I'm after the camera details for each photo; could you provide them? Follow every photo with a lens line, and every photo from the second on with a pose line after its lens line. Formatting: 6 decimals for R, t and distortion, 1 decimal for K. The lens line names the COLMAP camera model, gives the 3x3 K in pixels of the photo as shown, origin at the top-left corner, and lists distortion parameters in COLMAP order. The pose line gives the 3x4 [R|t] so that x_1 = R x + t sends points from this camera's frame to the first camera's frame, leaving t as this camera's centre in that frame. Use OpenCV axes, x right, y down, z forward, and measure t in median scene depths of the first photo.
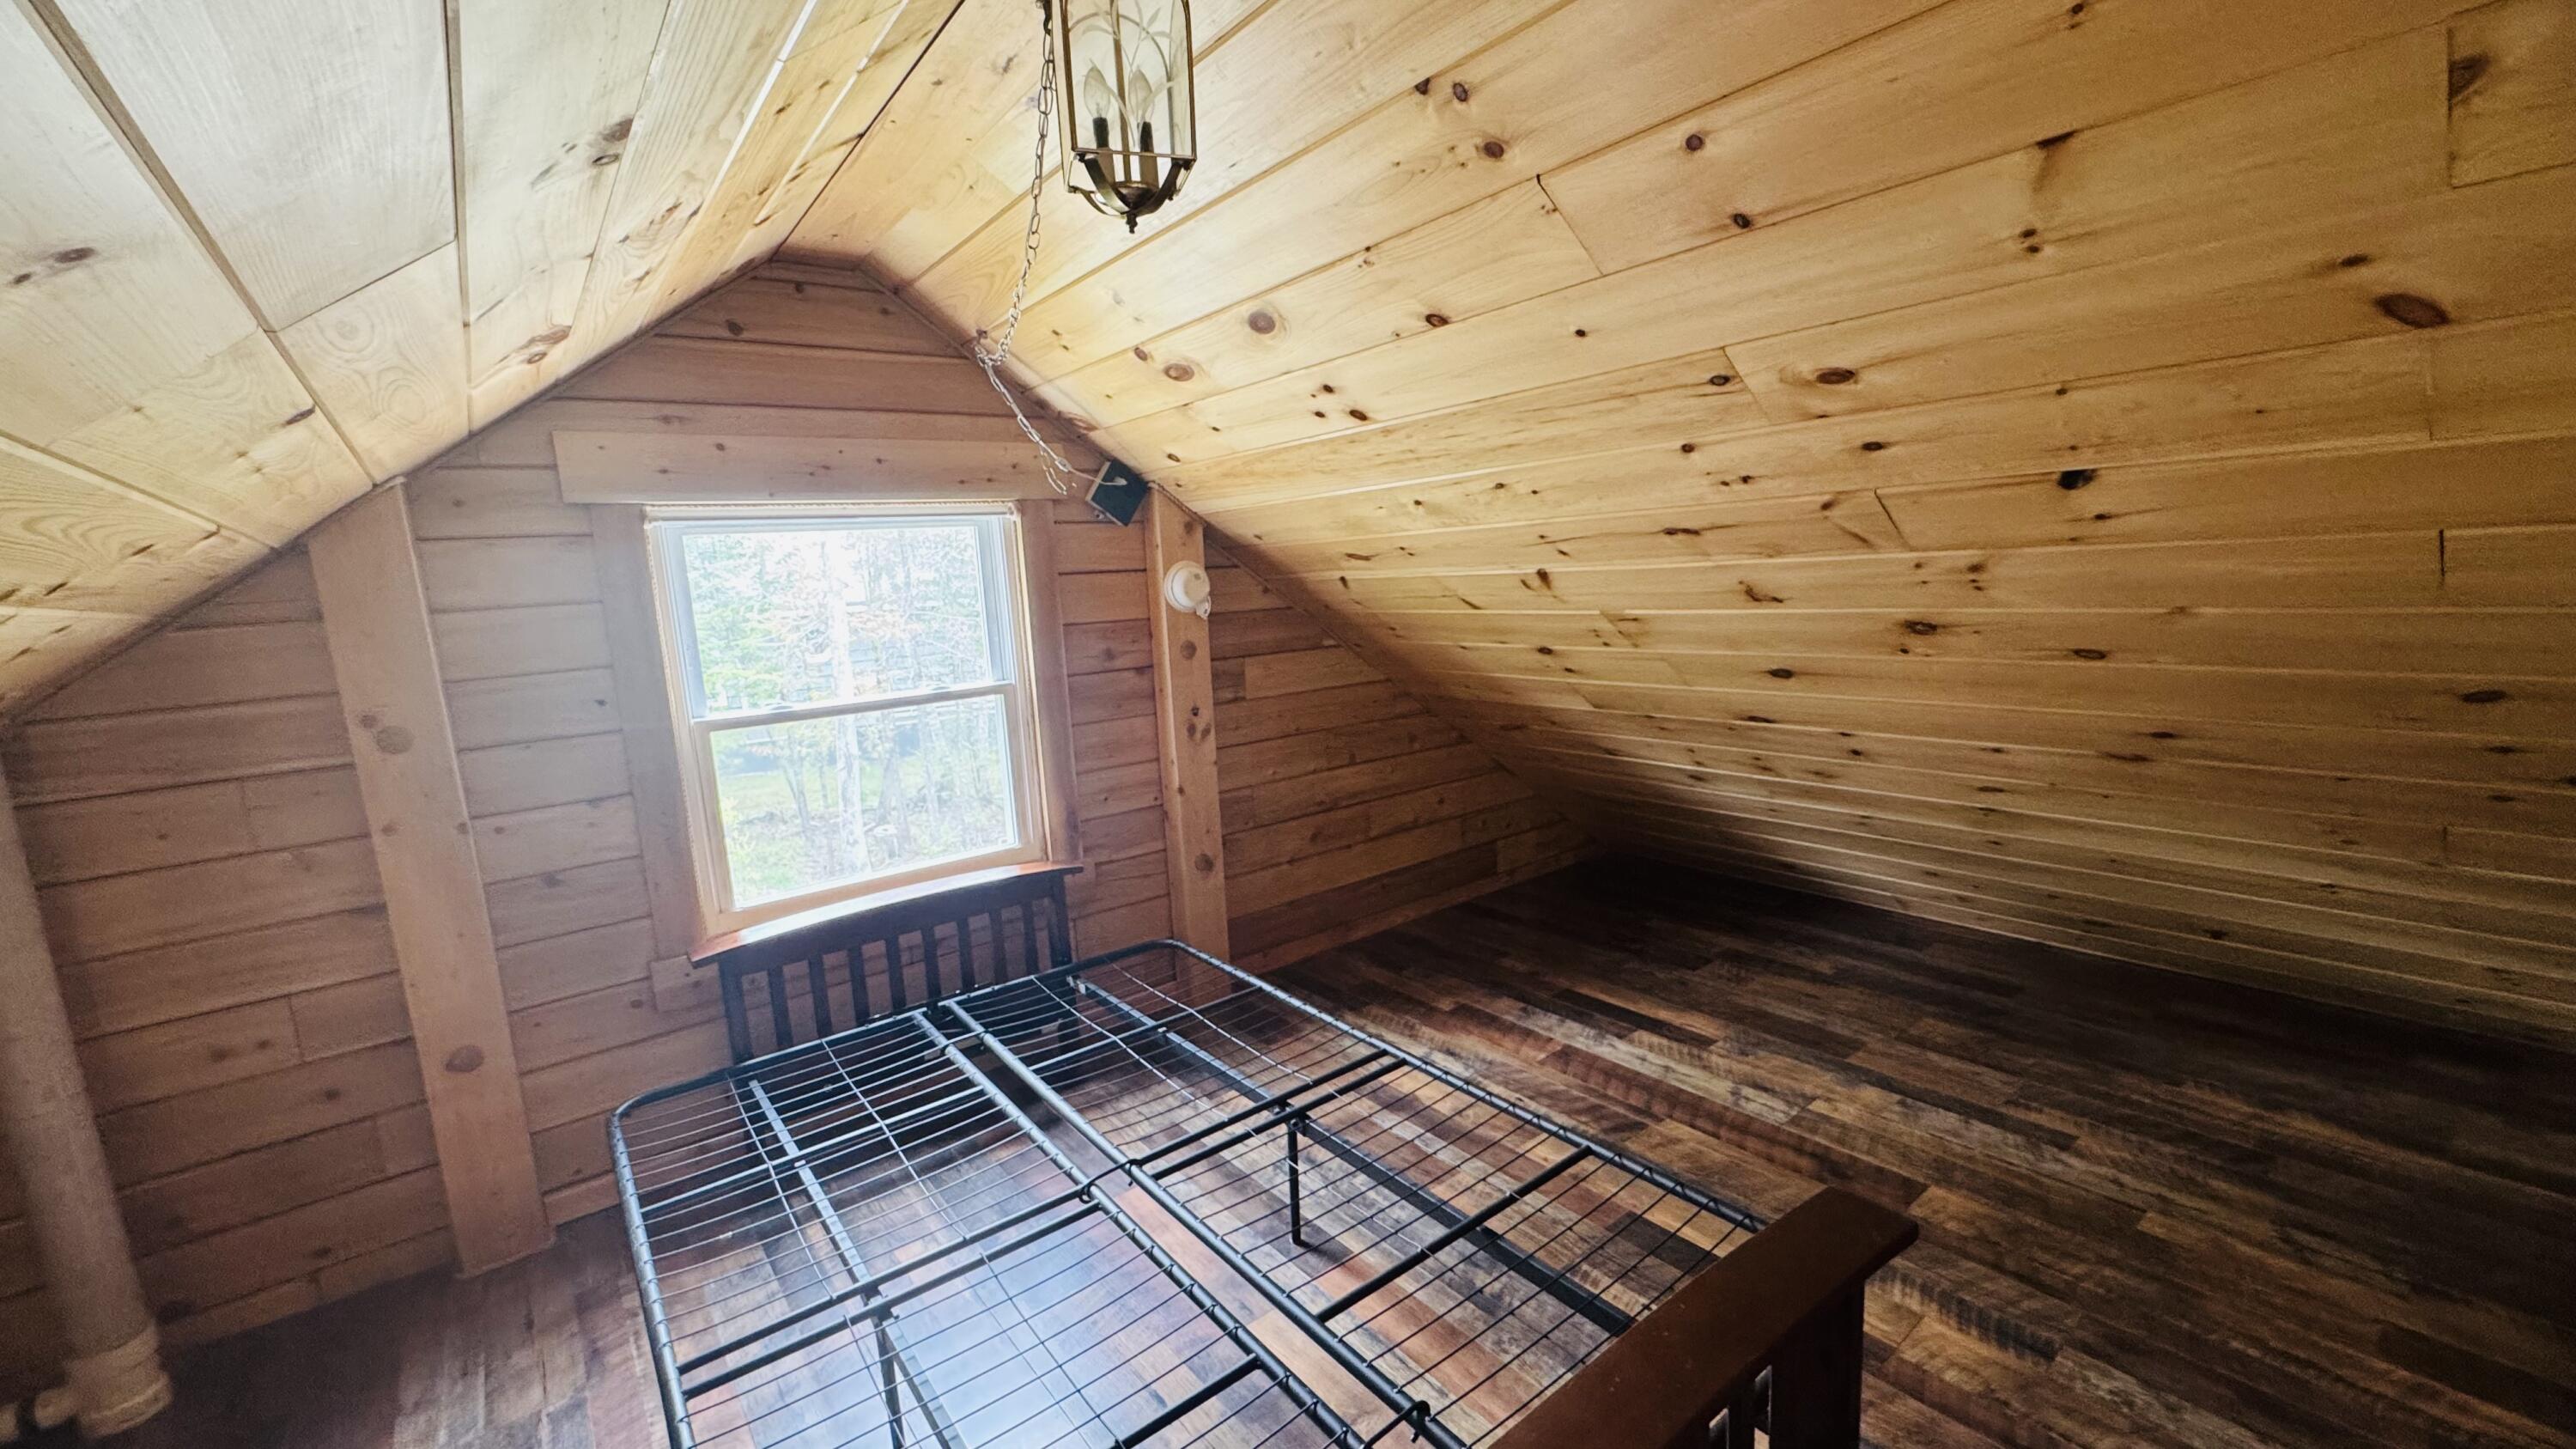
lens RADIAL K [[1027.8, 0, 1288.0], [0, 1027.8, 724.5], [0, 0, 1]] dist [-0.001583, -0.000894]
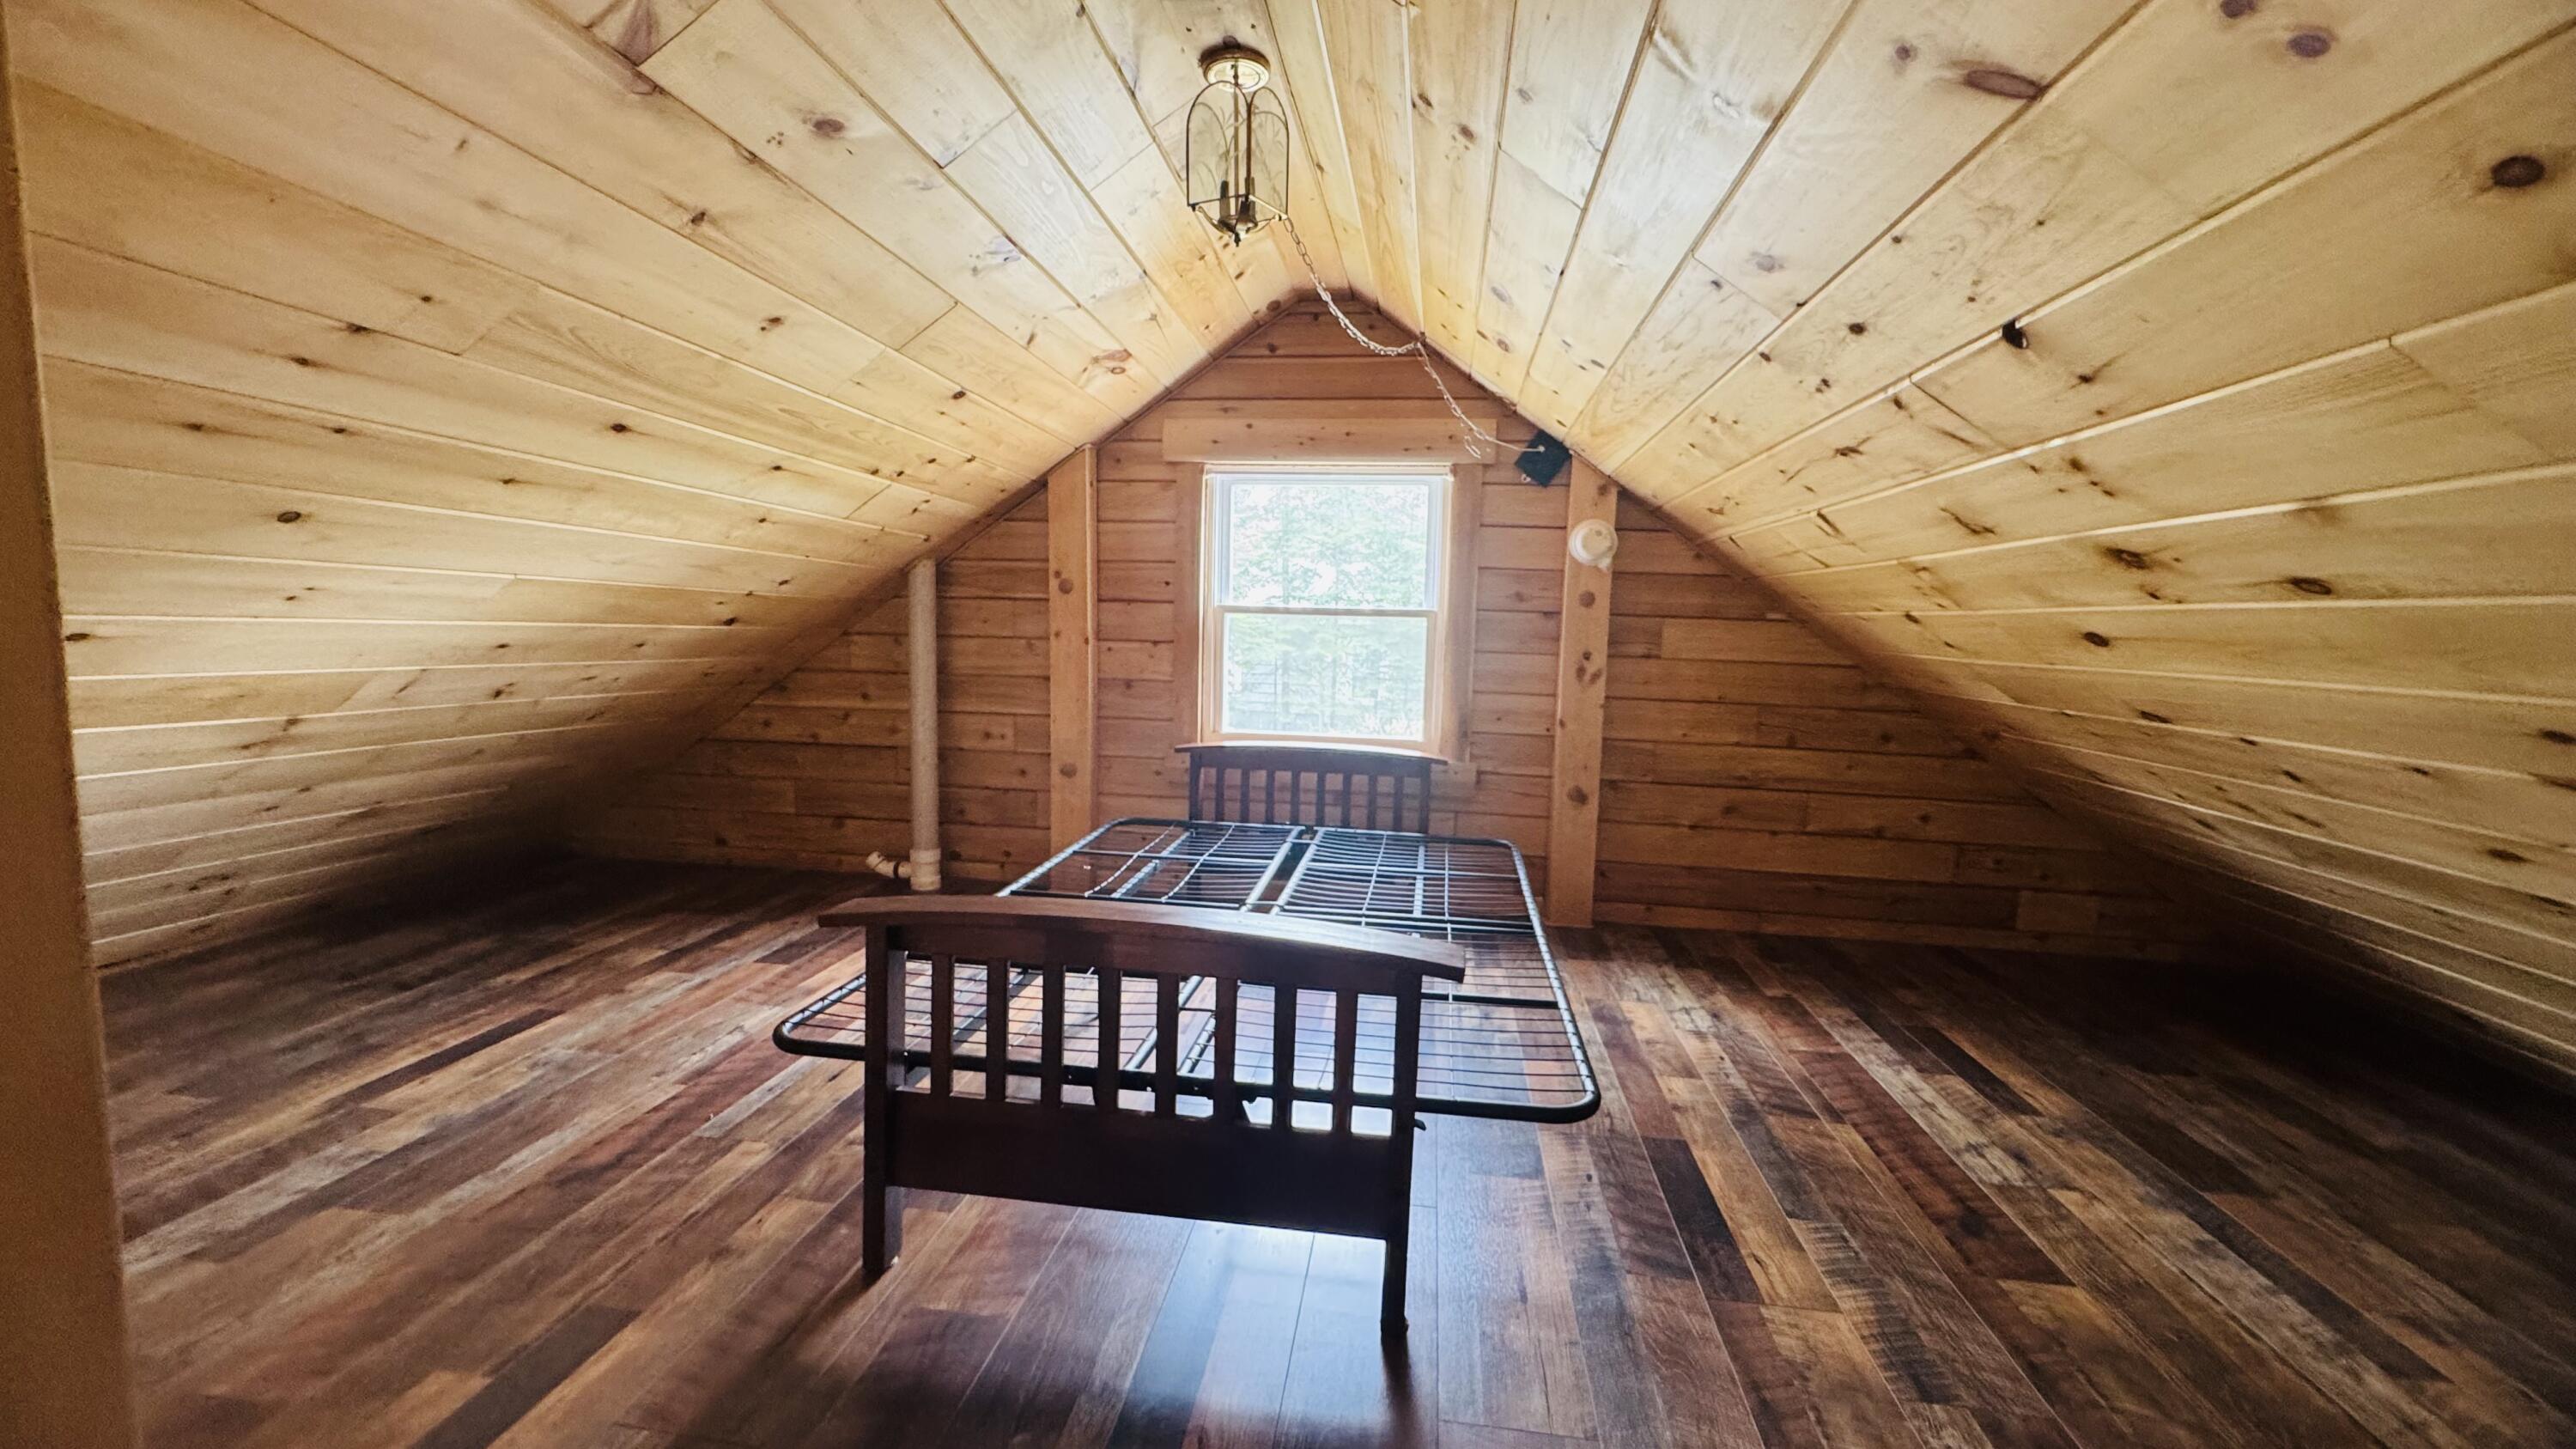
lens RADIAL K [[1027.8, 0, 1288.0], [0, 1027.8, 724.5], [0, 0, 1]] dist [-0.001583, -0.000894]
pose [[0.690015, 0.151735, -0.707711, 0.515152], [-0.178427, 0.983263, 0.036850, 0.082023], [0.701458, 0.100848, 0.705540, -0.002350]]
